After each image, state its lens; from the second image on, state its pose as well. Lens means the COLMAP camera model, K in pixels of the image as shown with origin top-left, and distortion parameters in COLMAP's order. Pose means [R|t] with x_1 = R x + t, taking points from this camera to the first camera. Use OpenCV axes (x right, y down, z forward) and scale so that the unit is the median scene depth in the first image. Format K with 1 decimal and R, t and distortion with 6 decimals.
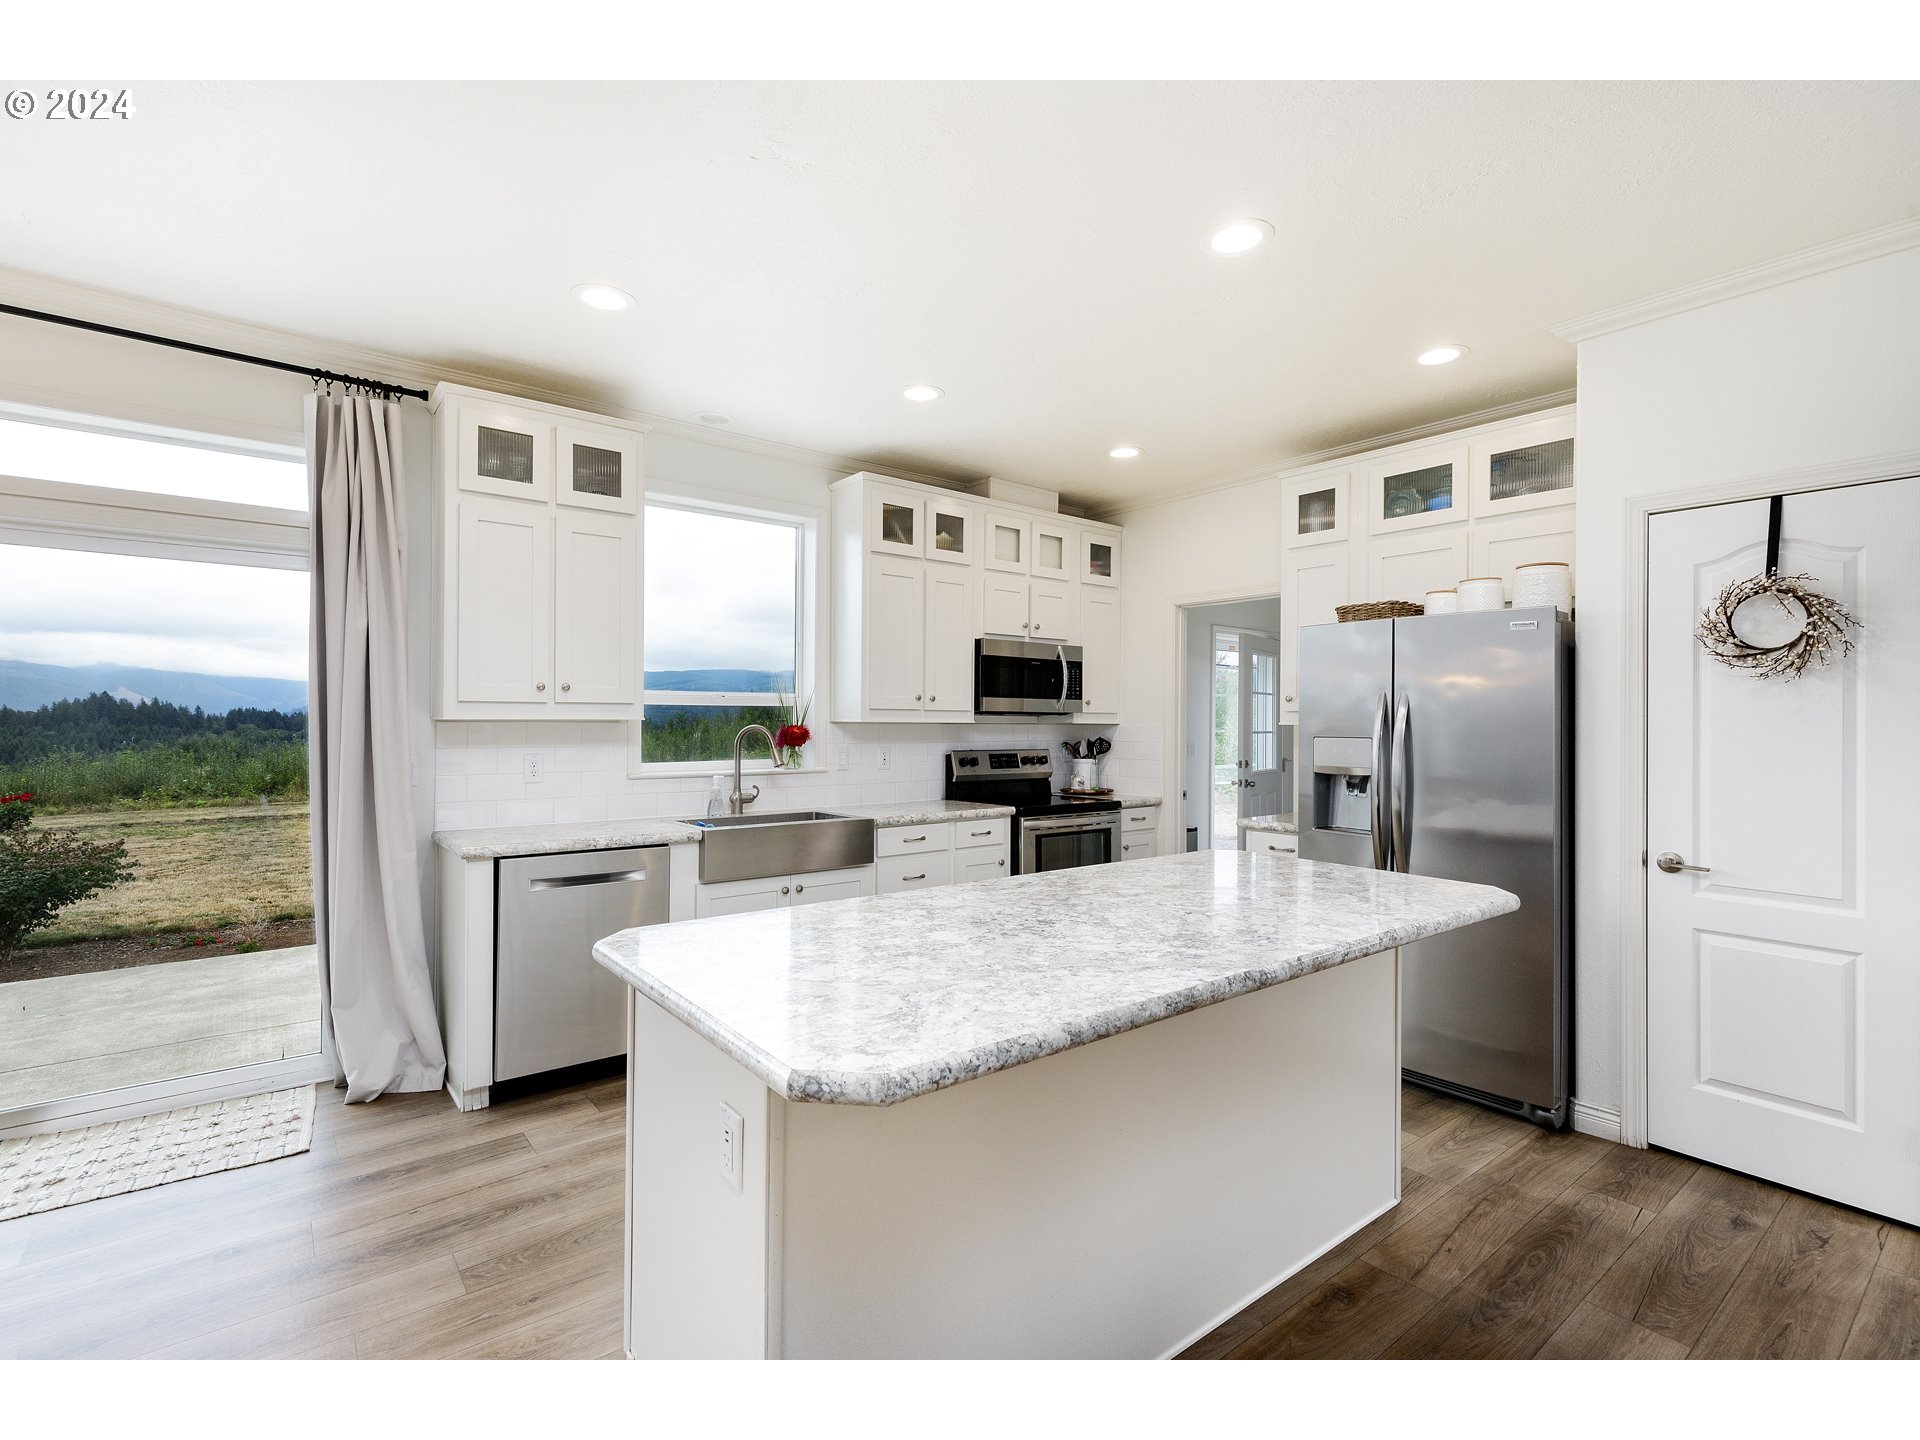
lens RADIAL K [[876.2, 0, 960.0], [0, 876.2, 720.0], [0, 0, 1]] dist [0.000807, -0.000013]
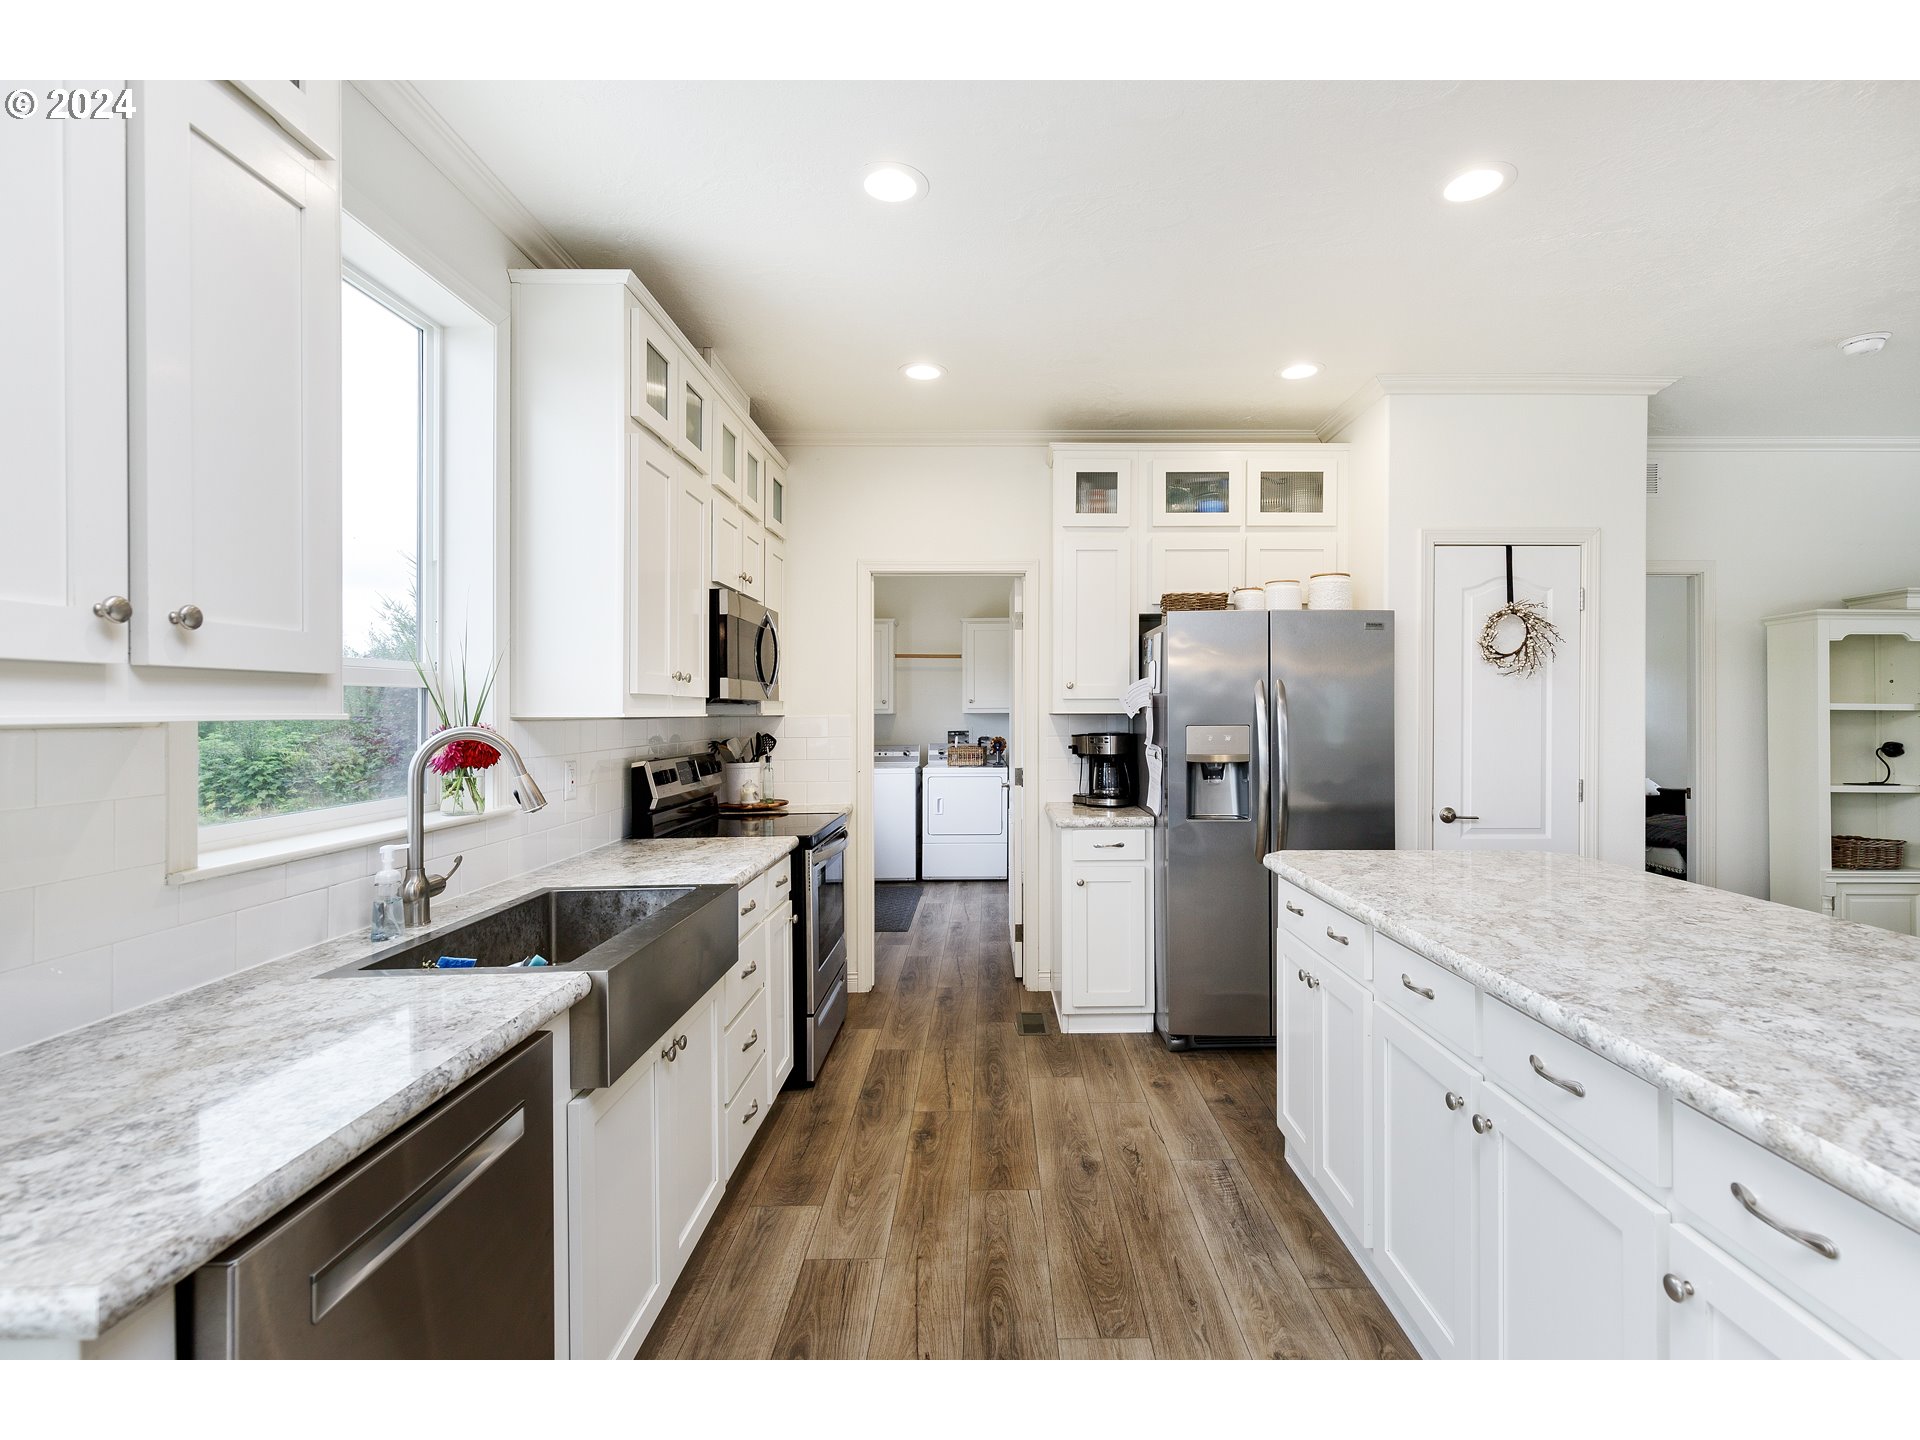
lens RADIAL K [[876.2, 0, 960.0], [0, 876.2, 720.0], [0, 0, 1]] dist [0.000807, -0.000013]
pose [[0.618397, -0.013927, 0.785742, -0.511045], [0.008742, 0.999903, 0.010843, 0.001133], [-0.785817, 0.000164, 0.618459, 0.594920]]
